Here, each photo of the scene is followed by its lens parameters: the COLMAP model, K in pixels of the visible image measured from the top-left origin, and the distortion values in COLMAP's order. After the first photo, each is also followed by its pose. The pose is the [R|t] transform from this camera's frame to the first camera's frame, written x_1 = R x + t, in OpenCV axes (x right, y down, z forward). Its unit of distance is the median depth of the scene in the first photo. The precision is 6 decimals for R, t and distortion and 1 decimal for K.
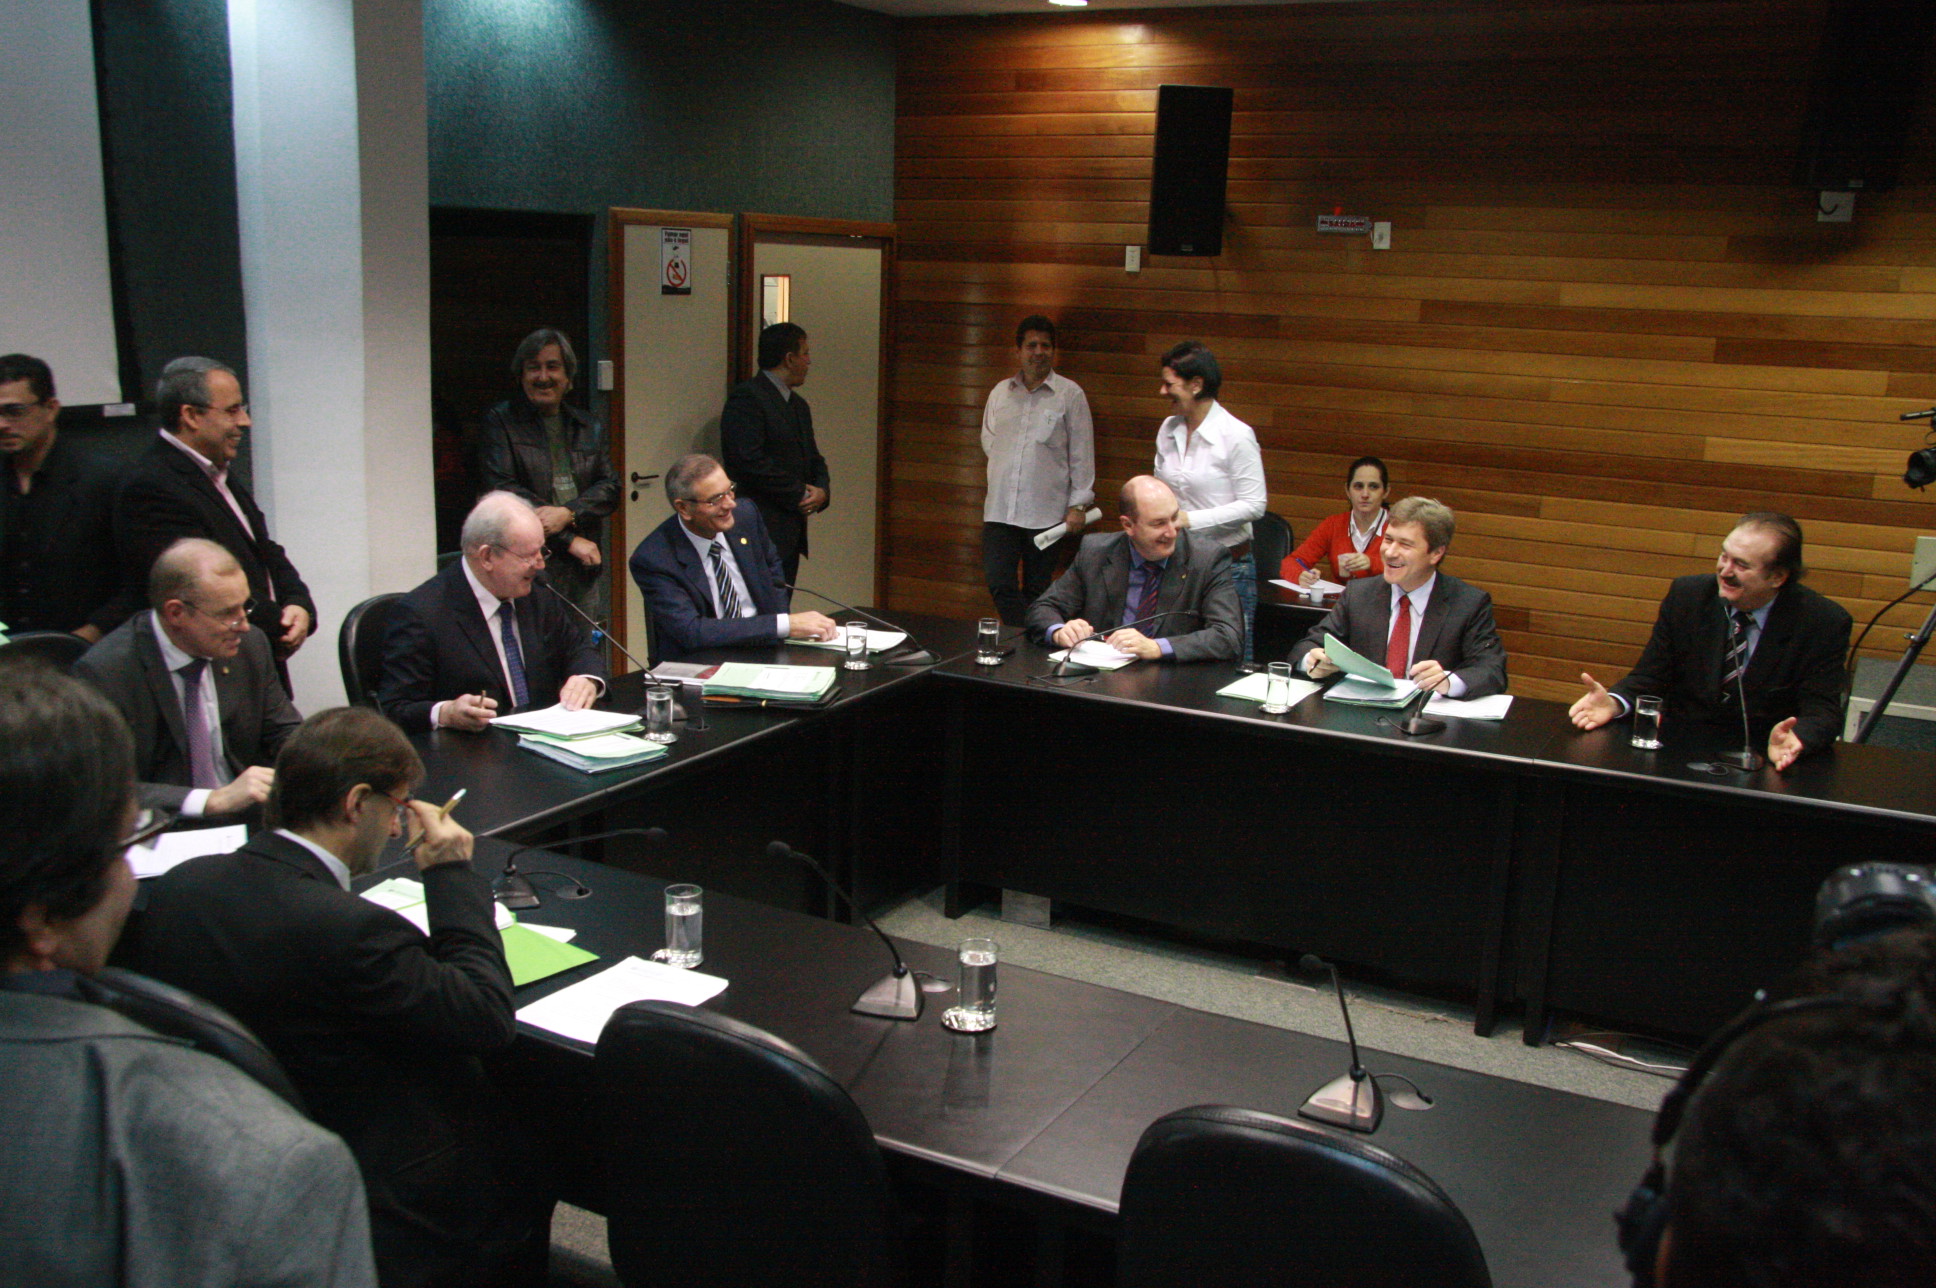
lens RADIAL K [[1780.8, 0, 967.1], [0, 1780.8, 645.1], [0, 0, 1]] dist [-0.062176, 0.015712]
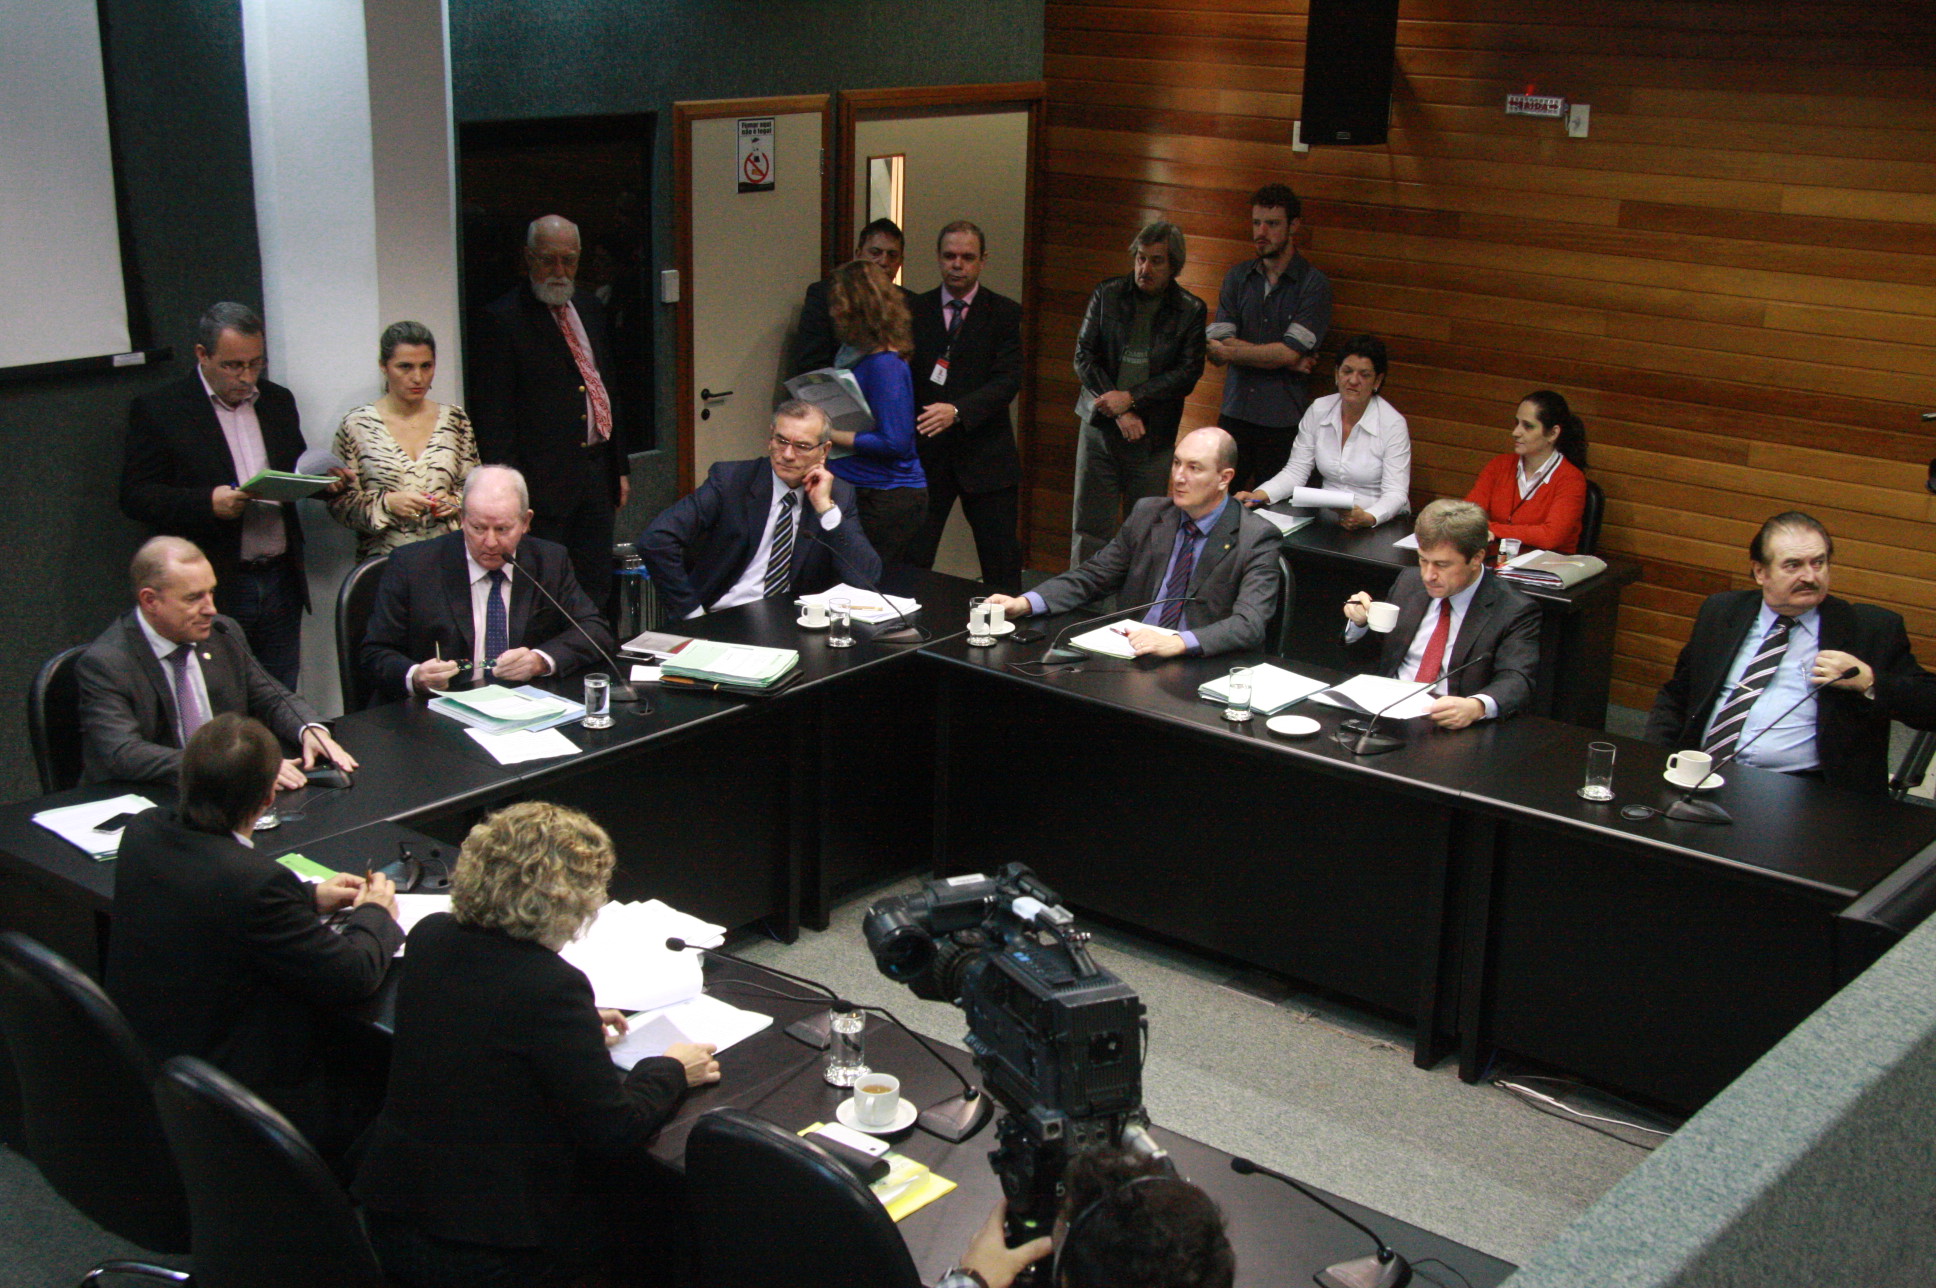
lens RADIAL K [[2467.1, 0, 972.0], [0, 2467.1, 642.4], [0, 0, 1]] dist [0.067949, 0.021839]
pose [[0.981331, 0.047122, -0.186465, 0.192295], [-0.033089, 0.996430, 0.077668, -0.070633], [0.189459, -0.070048, 0.979387, -0.234589]]
